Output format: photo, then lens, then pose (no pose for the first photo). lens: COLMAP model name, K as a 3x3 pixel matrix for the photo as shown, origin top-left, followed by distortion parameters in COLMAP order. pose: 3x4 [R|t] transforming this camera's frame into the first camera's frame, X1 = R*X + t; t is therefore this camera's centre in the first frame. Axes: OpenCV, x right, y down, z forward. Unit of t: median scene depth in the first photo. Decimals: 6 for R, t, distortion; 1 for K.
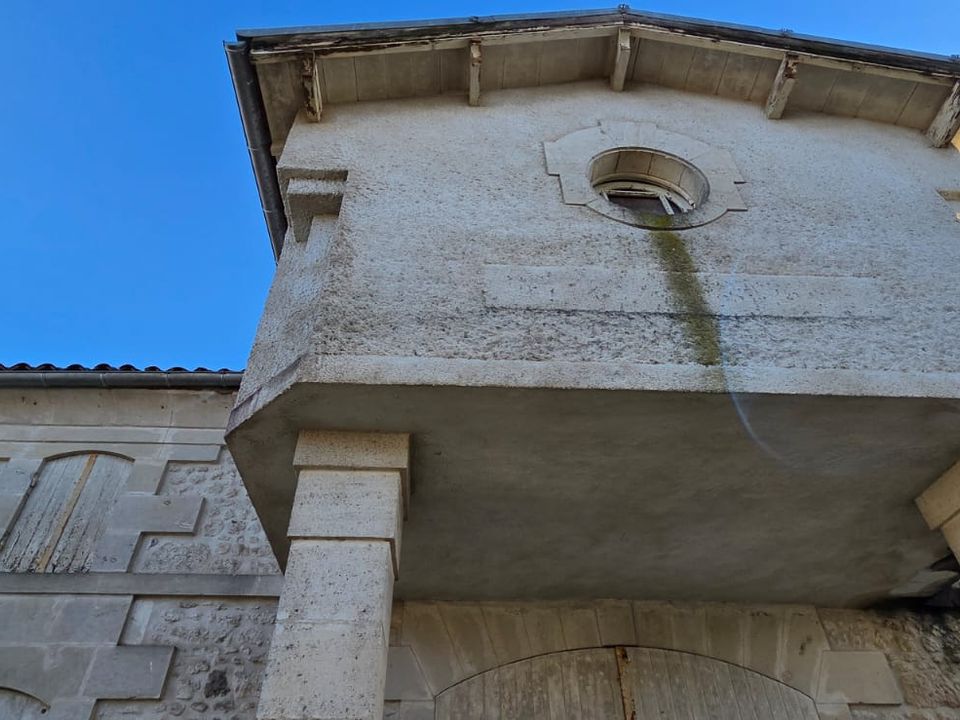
lens RADIAL K [[634.6, 0, 476.9], [0, 634.6, 362.9], [0, 0, 1]] dist [0.003754, -0.001544]
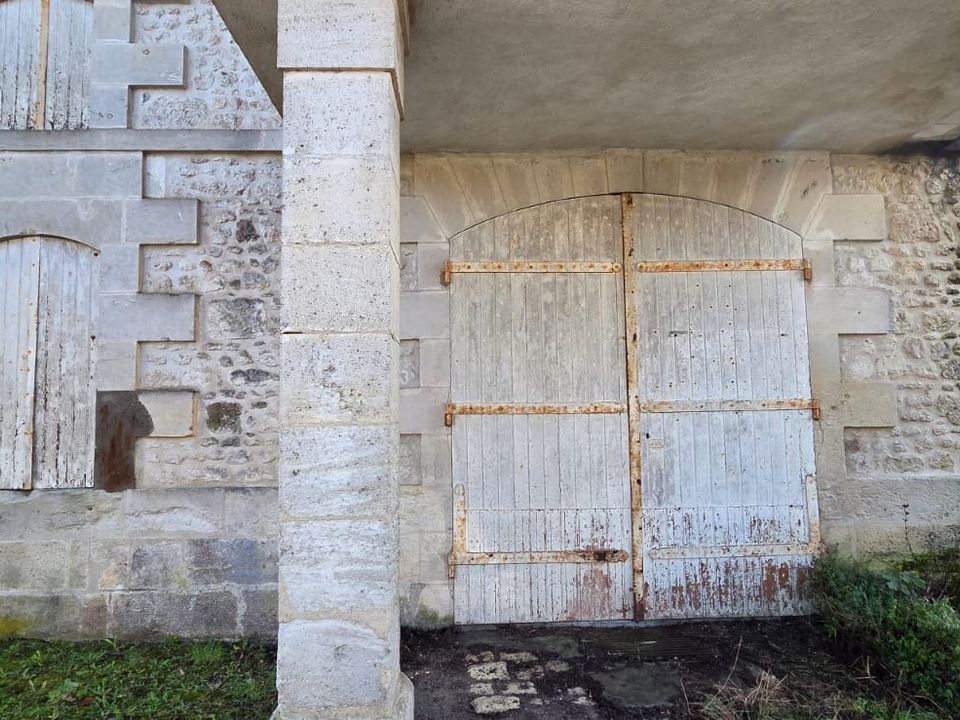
lens RADIAL K [[634.6, 0, 476.9], [0, 634.6, 362.9], [0, 0, 1]] dist [0.003754, -0.001544]
pose [[0.999750, -0.008765, -0.020558, 0.001851], [0.019374, 0.798450, 0.601749, 0.042228], [0.011140, -0.601997, 0.798420, 0.010901]]
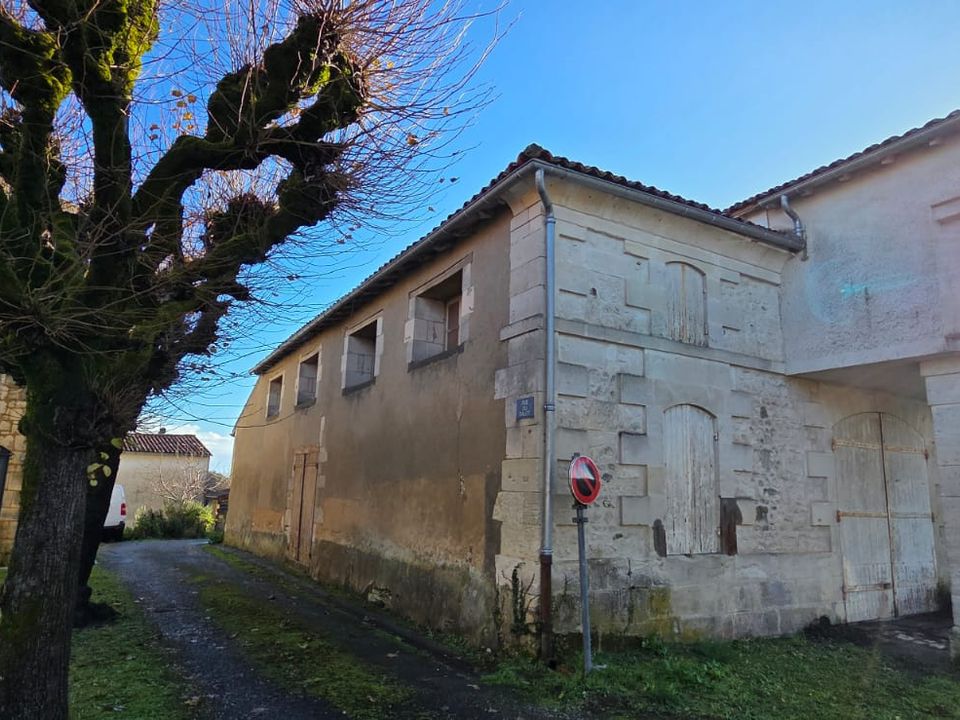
lens RADIAL K [[634.6, 0, 476.9], [0, 634.6, 362.9], [0, 0, 1]] dist [0.003754, -0.001544]
pose [[0.885766, 0.127631, 0.446240, -2.042899], [-0.341497, 0.830334, 0.440370, -0.193302], [-0.314323, -0.542454, 0.779067, -0.188812]]
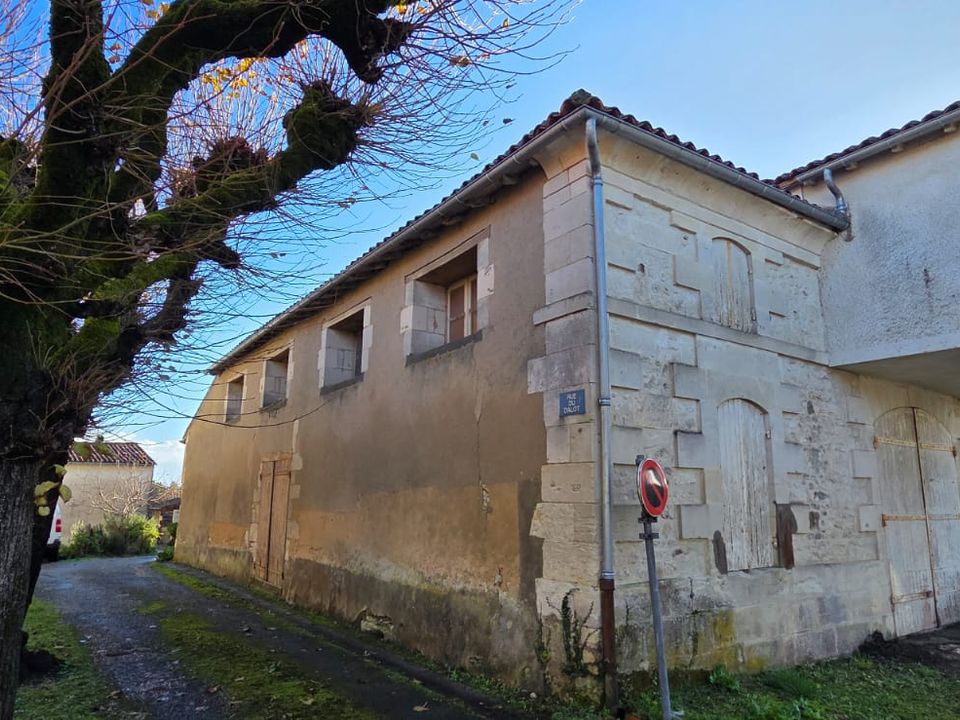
lens RADIAL K [[634.6, 0, 476.9], [0, 634.6, 362.9], [0, 0, 1]] dist [0.003754, -0.001544]
pose [[0.848092, 0.127567, 0.514264, -2.079200], [-0.372152, 0.834287, 0.406777, 0.012440], [-0.377152, -0.536368, 0.755027, 0.053153]]
